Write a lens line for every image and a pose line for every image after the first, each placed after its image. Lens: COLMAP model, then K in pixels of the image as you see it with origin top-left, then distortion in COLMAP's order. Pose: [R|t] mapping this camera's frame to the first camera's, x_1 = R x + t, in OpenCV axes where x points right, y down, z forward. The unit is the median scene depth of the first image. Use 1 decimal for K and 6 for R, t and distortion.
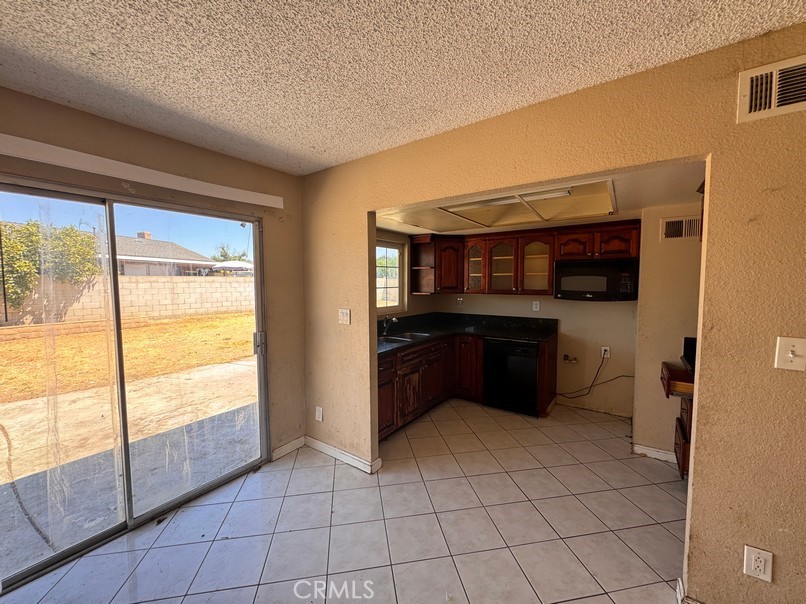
lens RADIAL K [[322.2, 0, 403.2], [0, 322.2, 301.1], [0, 0, 1]] dist [-0.003162, 0.000682]
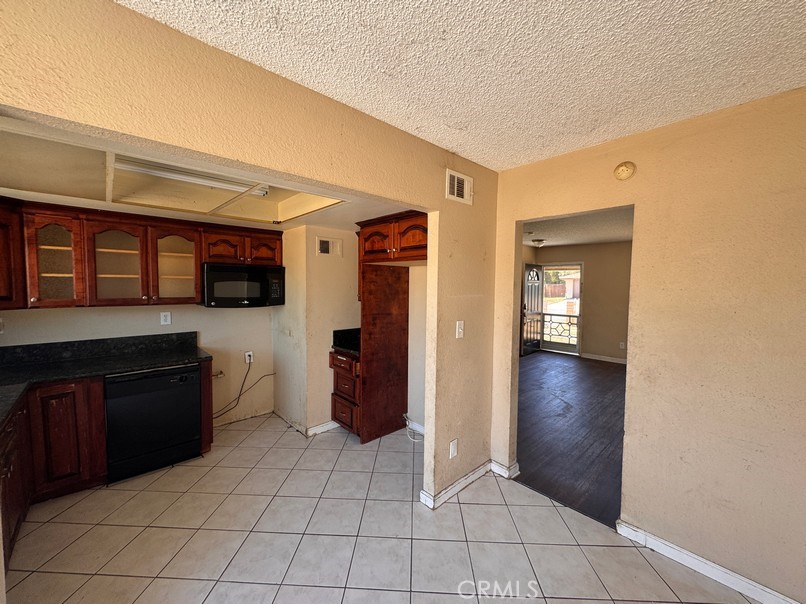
lens RADIAL K [[322.2, 0, 403.2], [0, 322.2, 301.1], [0, 0, 1]] dist [-0.003162, 0.000682]
pose [[0.207723, -0.046747, 0.977070, -0.242349], [0.047639, 0.998156, 0.037628, -0.030905], [-0.977027, 0.038731, 0.209567, 0.314381]]
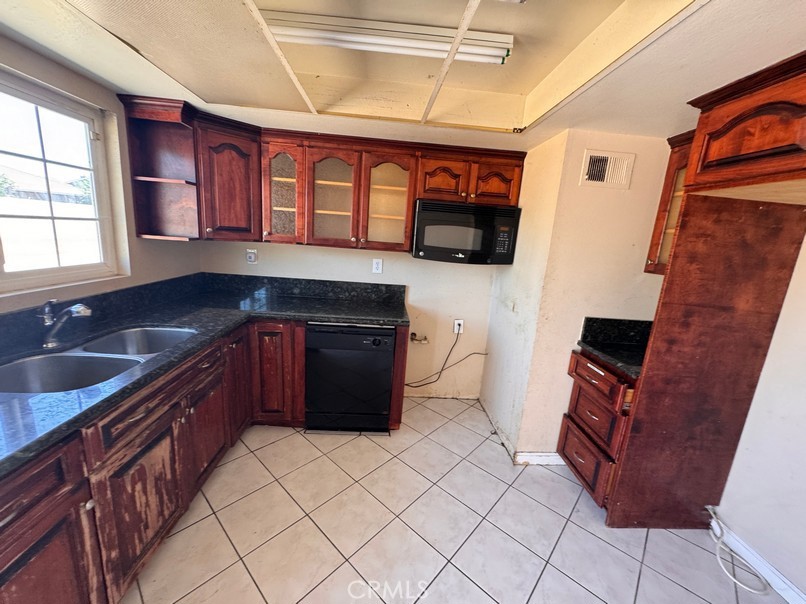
lens RADIAL K [[322.2, 0, 403.2], [0, 322.2, 301.1], [0, 0, 1]] dist [-0.003162, 0.000682]
pose [[0.784160, -0.067331, 0.616895, 0.036835], [-0.037474, 0.987144, 0.155376, -0.021405], [-0.619426, -0.144957, 0.771556, 0.481911]]
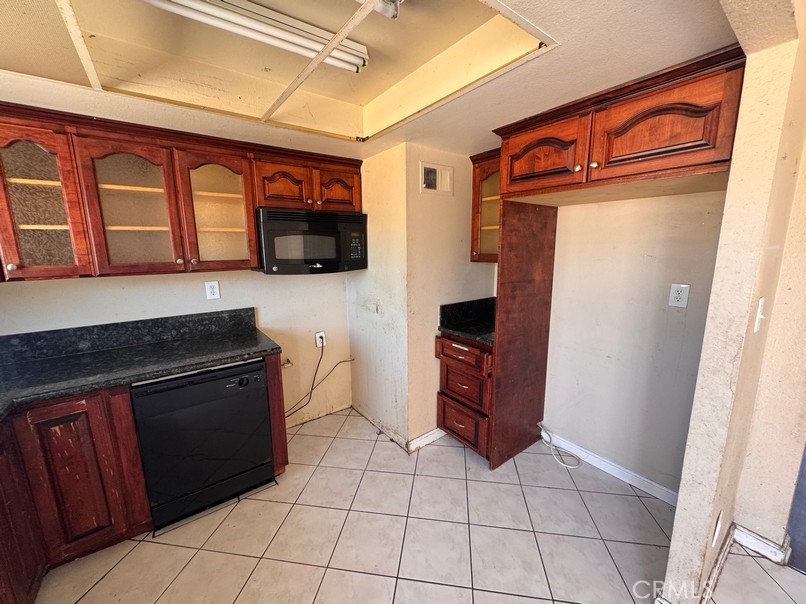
lens RADIAL K [[322.2, 0, 403.2], [0, 322.2, 301.1], [0, 0, 1]] dist [-0.003162, 0.000682]
pose [[0.311576, -0.163645, 0.936024, -0.001787], [0.067027, 0.986390, 0.150139, -0.030271], [-0.947854, 0.015959, 0.318305, 0.575753]]
